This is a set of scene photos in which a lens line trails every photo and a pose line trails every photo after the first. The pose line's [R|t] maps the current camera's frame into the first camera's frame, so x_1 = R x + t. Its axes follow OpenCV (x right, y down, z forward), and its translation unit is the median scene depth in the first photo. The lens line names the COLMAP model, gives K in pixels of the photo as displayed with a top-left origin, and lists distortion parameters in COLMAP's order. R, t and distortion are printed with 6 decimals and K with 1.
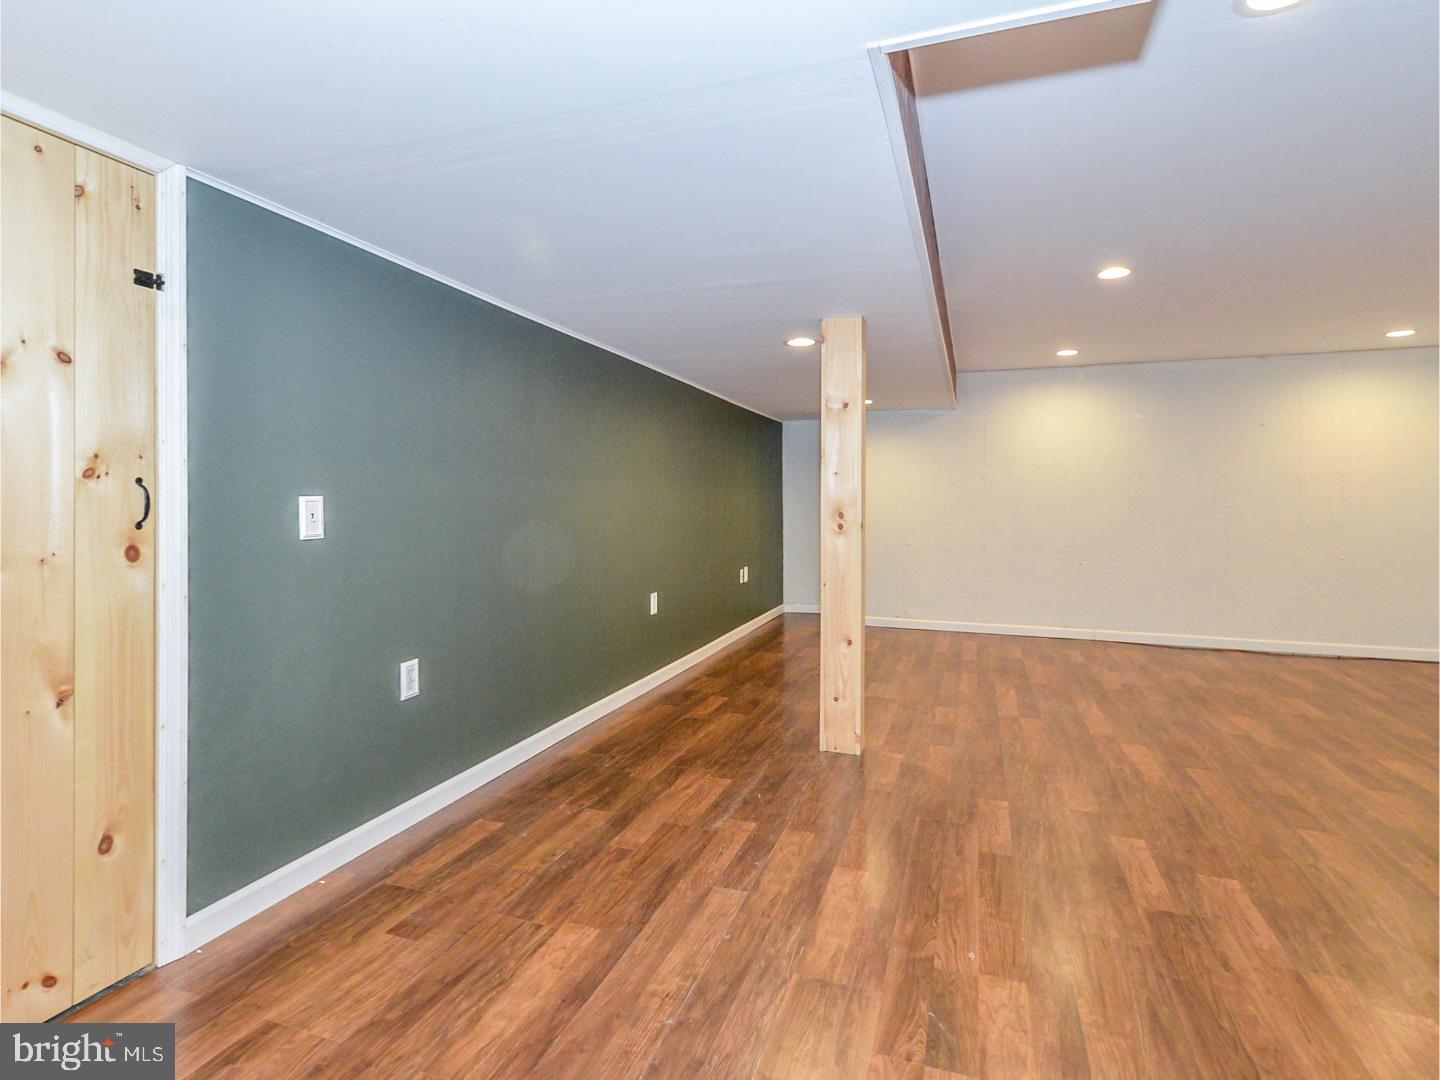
lens RADIAL K [[751.8, 0, 717.9], [0, 751.8, 496.3], [0, 0, 1]] dist [0.005900, 0.000097]
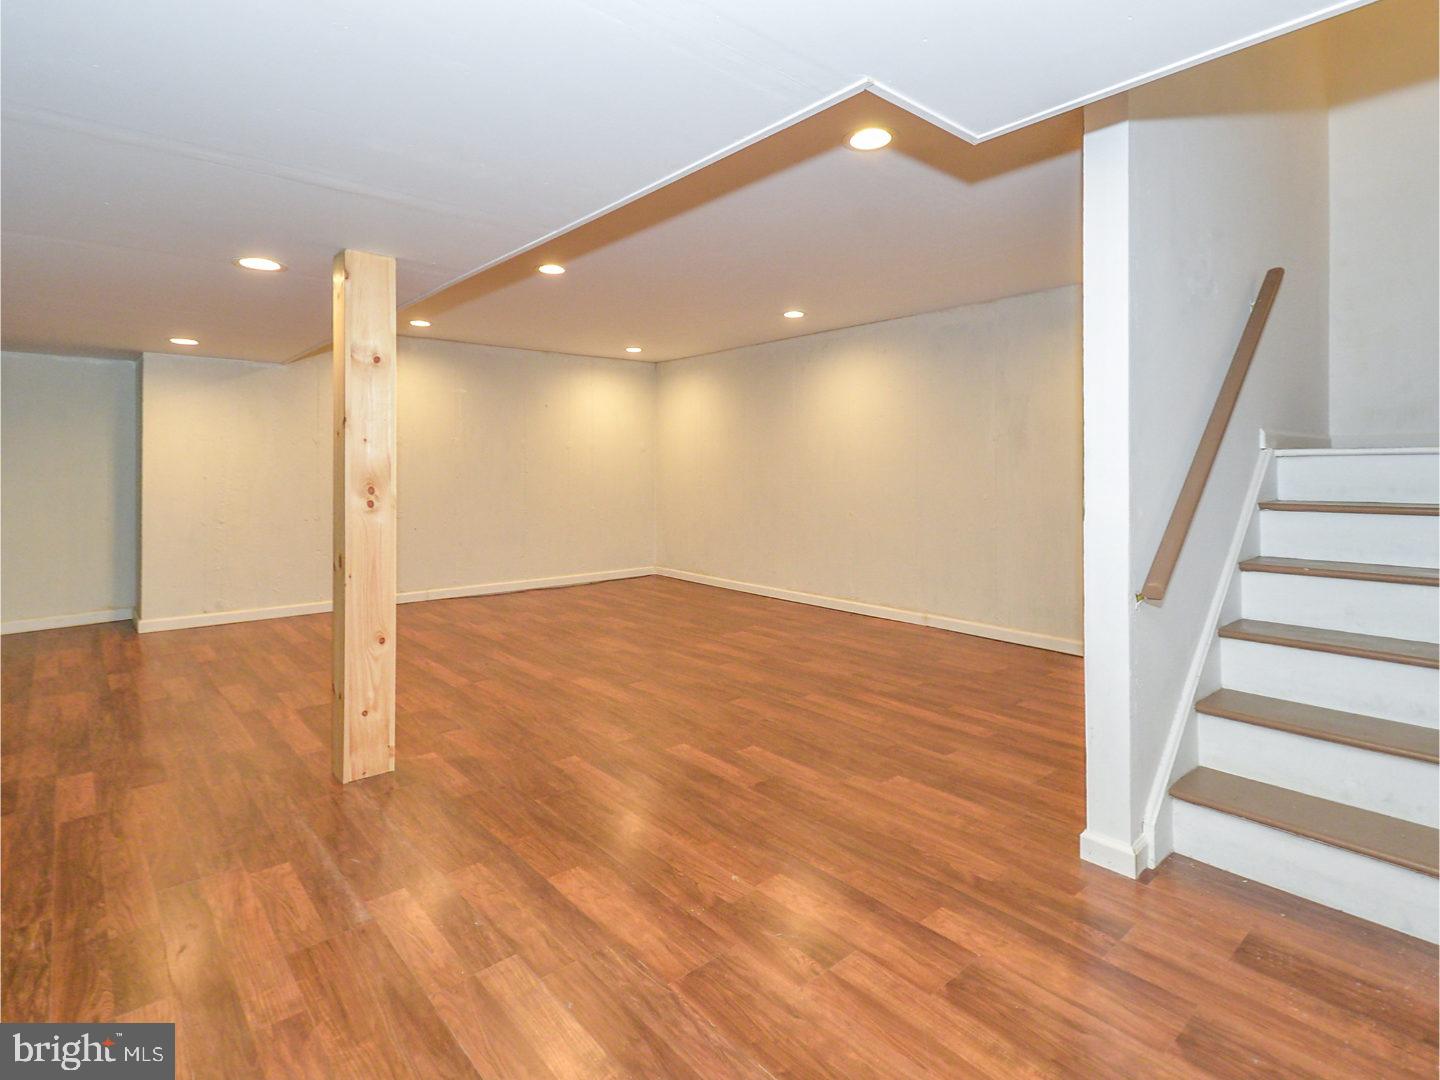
lens RADIAL K [[737.8, 0, 712.4], [0, 737.8, 454.1], [0, 0, 1]] dist [0.000892, -0.001678]
pose [[0.498508, 0.009193, 0.866836, -0.493161], [-0.003373, 0.999957, -0.008666, -0.012822], [-0.866879, 0.001396, 0.498517, 0.364665]]
